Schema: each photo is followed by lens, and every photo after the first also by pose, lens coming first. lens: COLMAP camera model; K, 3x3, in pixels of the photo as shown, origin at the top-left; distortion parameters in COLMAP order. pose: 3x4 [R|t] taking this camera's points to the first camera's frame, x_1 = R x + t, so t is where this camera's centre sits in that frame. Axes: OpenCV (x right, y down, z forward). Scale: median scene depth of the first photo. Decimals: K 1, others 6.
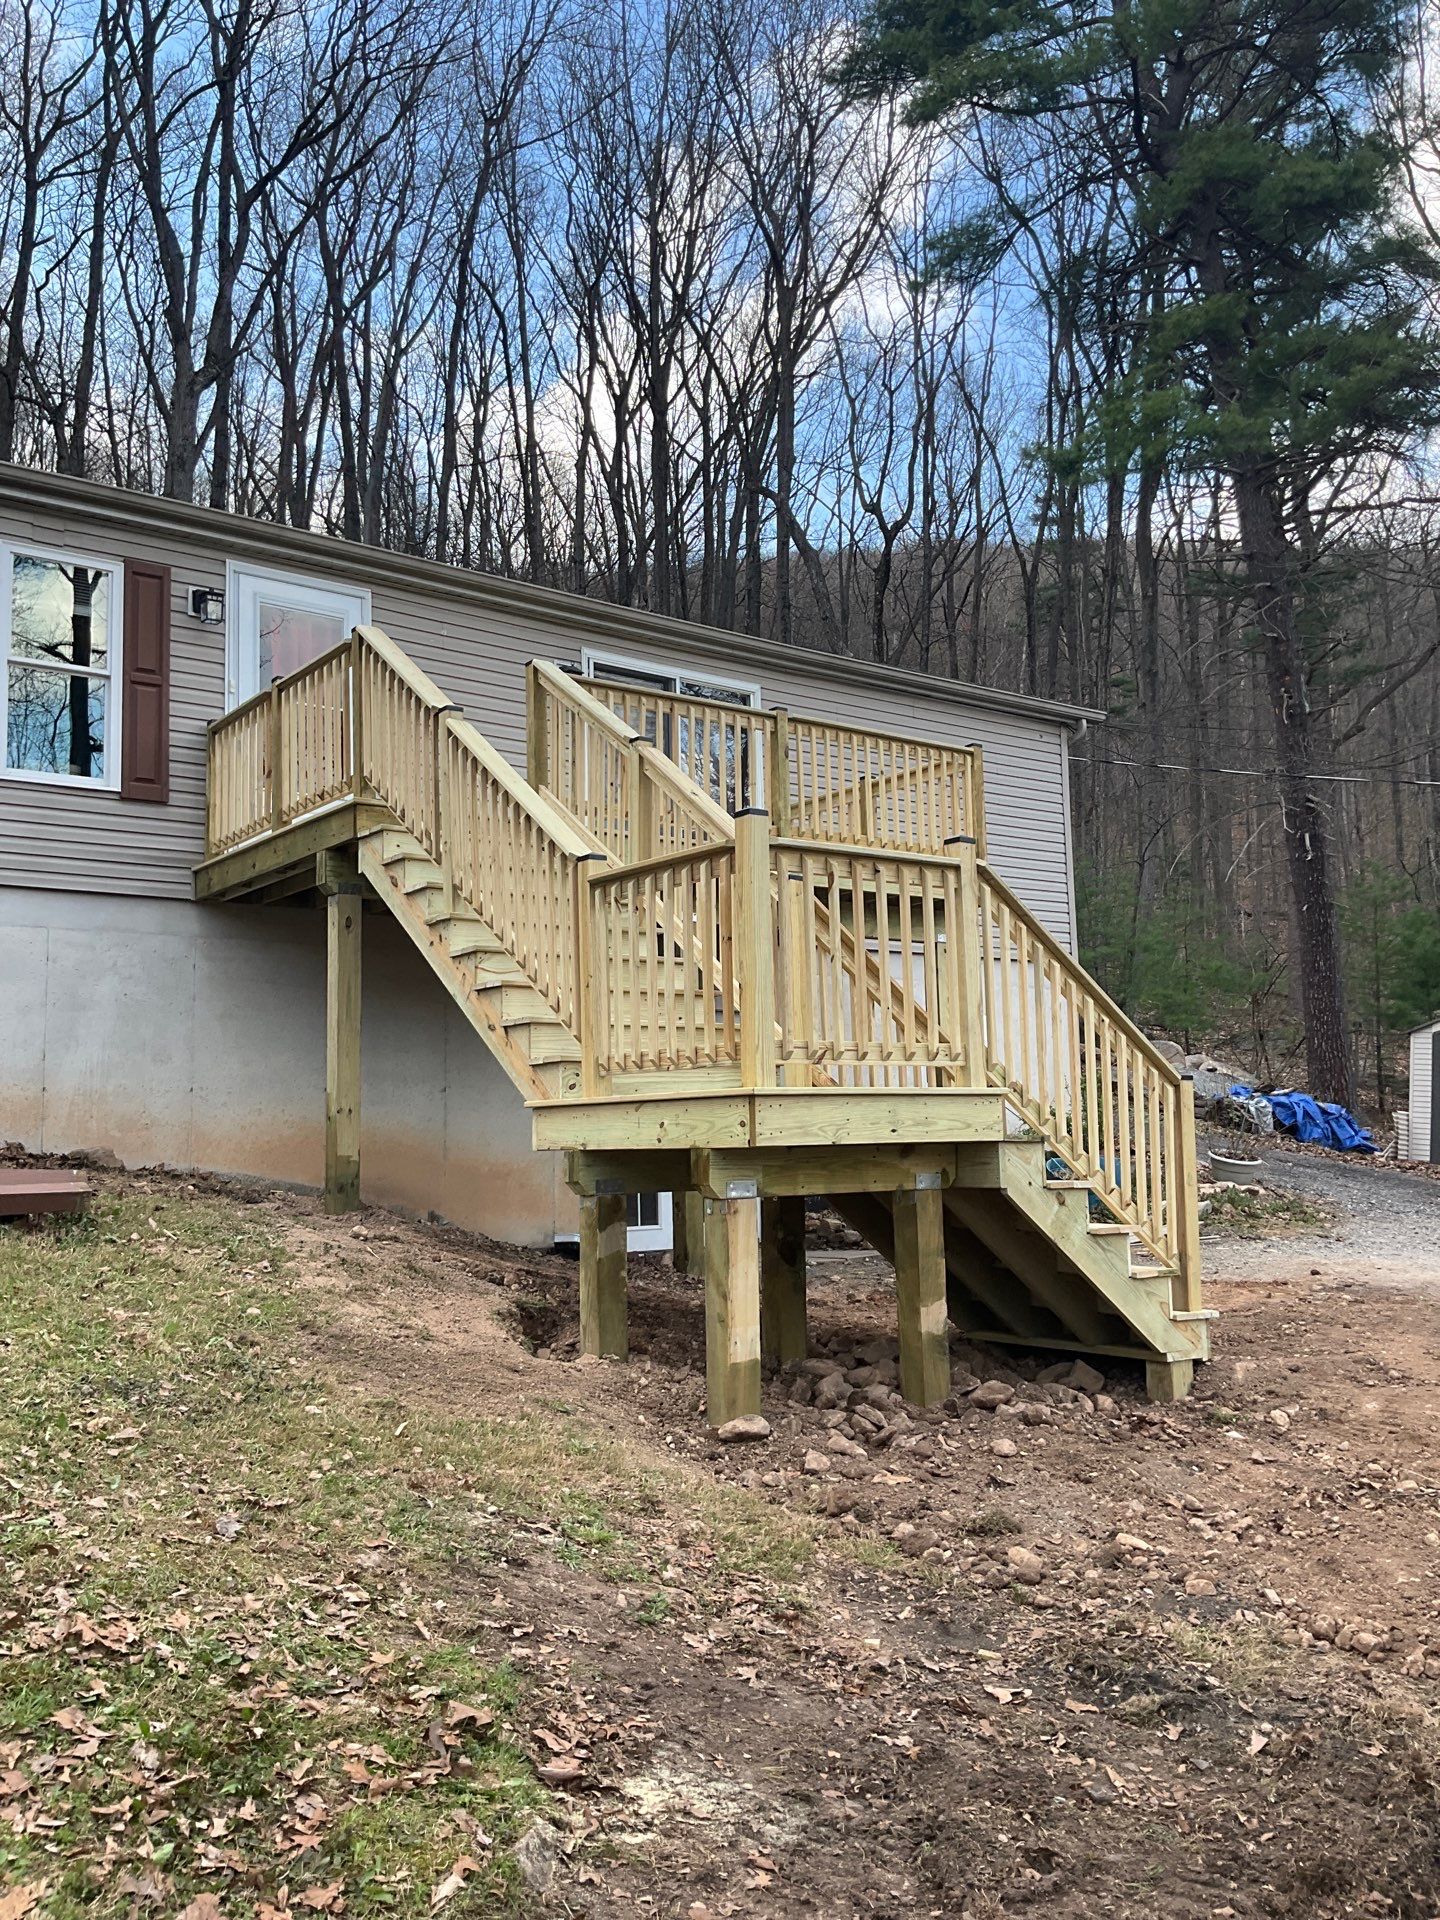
lens RADIAL K [[1569.9, 0, 719.9], [0, 1569.9, 959.3], [0, 0, 1]] dist [0.005833, -0.011083]
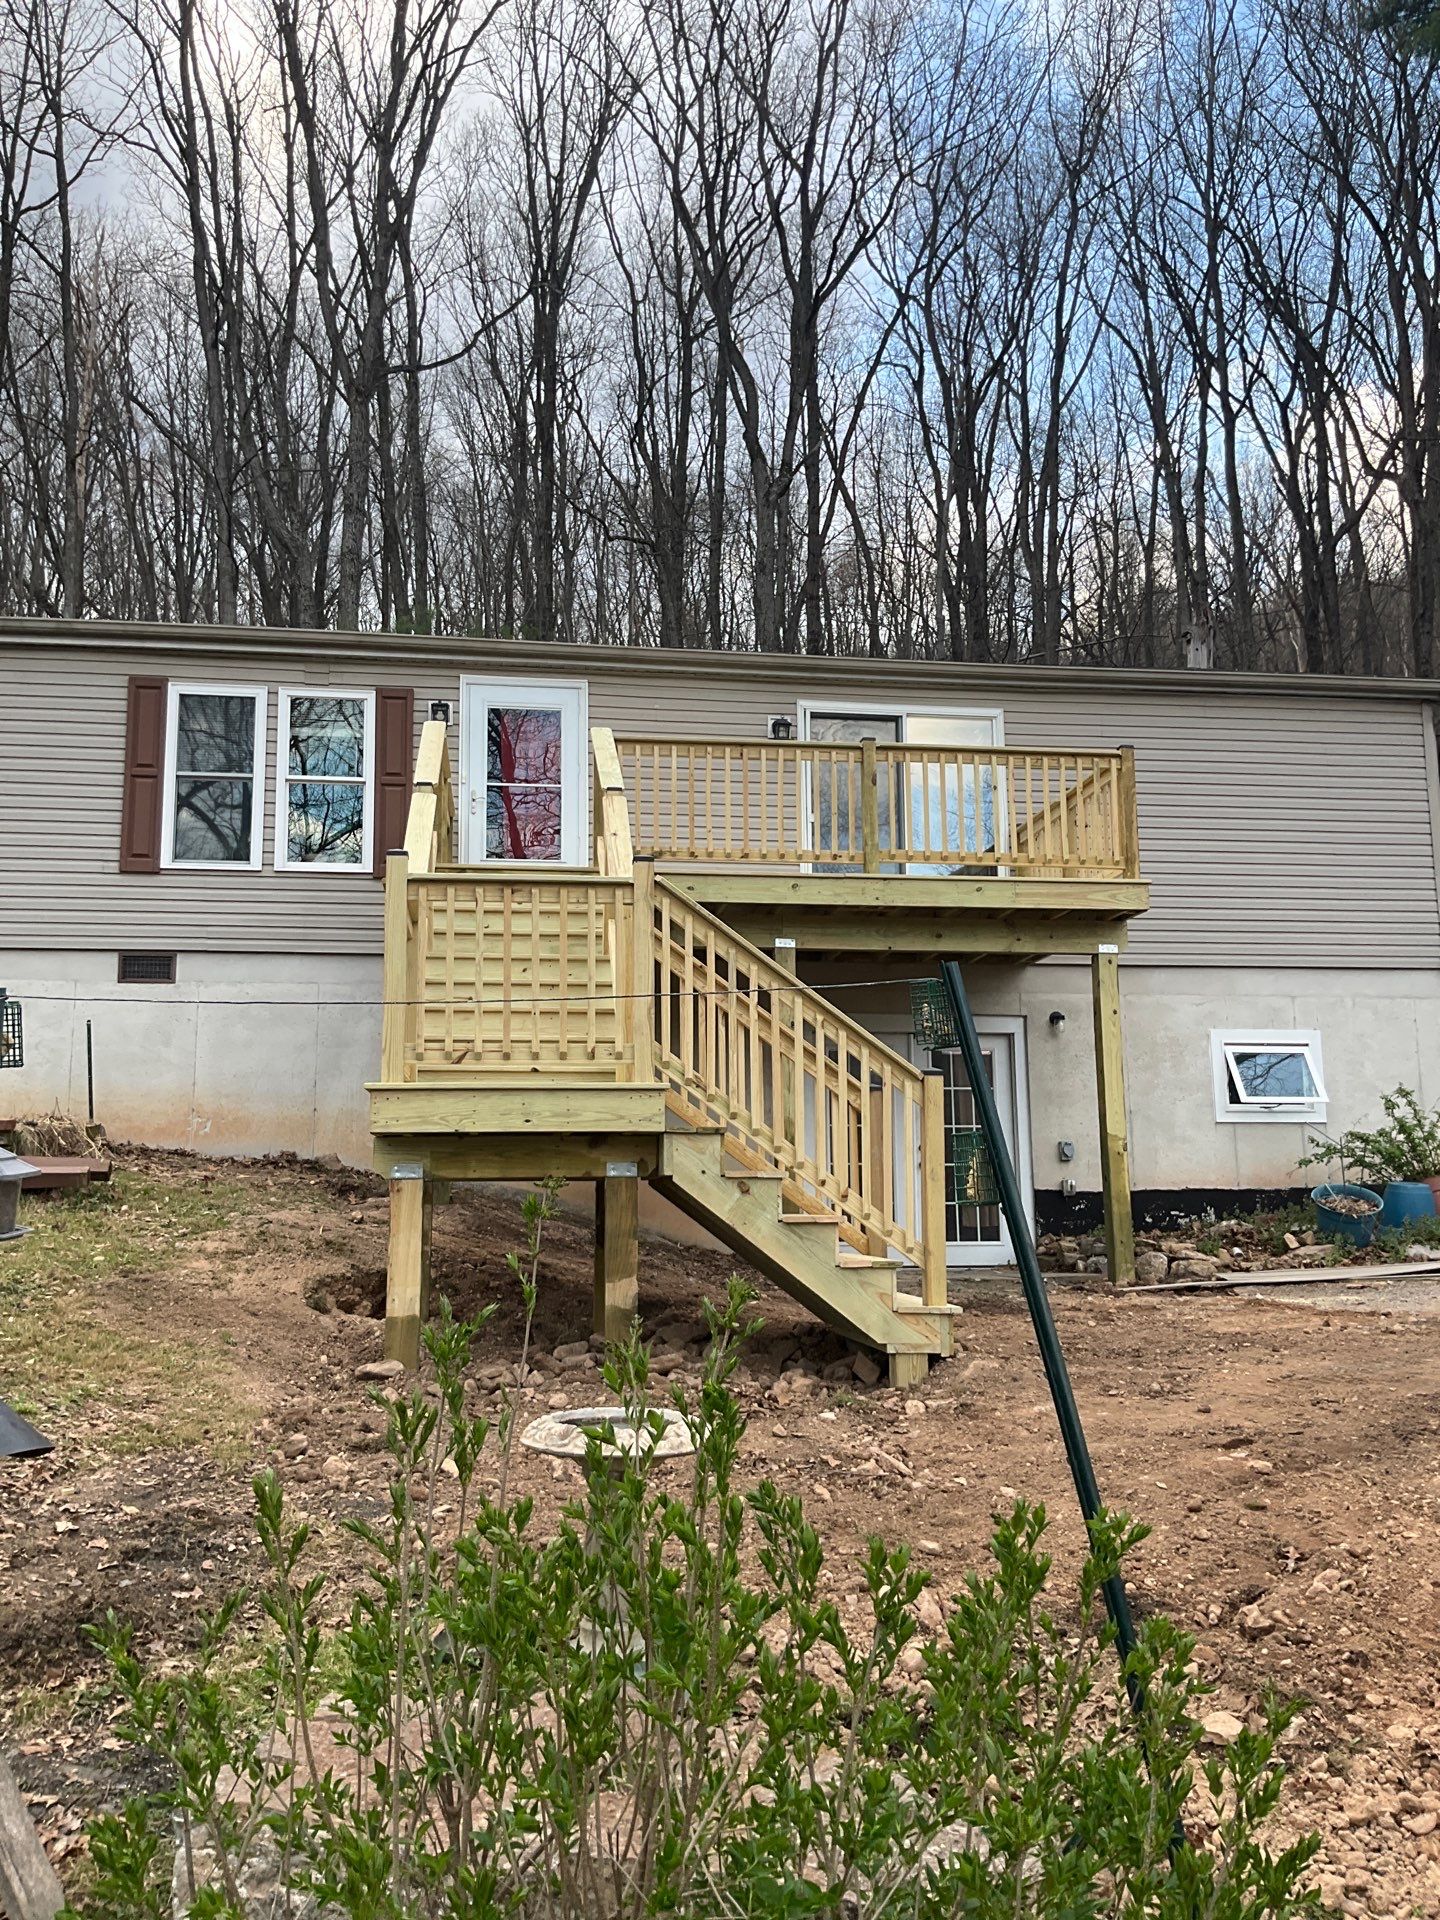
lens RADIAL K [[1569.9, 0, 719.9], [0, 1569.9, 959.3], [0, 0, 1]] dist [0.005833, -0.011083]
pose [[0.870143, -0.059365, -0.489210, 0.495874], [0.045590, 0.998158, -0.040037, 0.027107], [0.490686, 0.012534, 0.871247, 0.042916]]
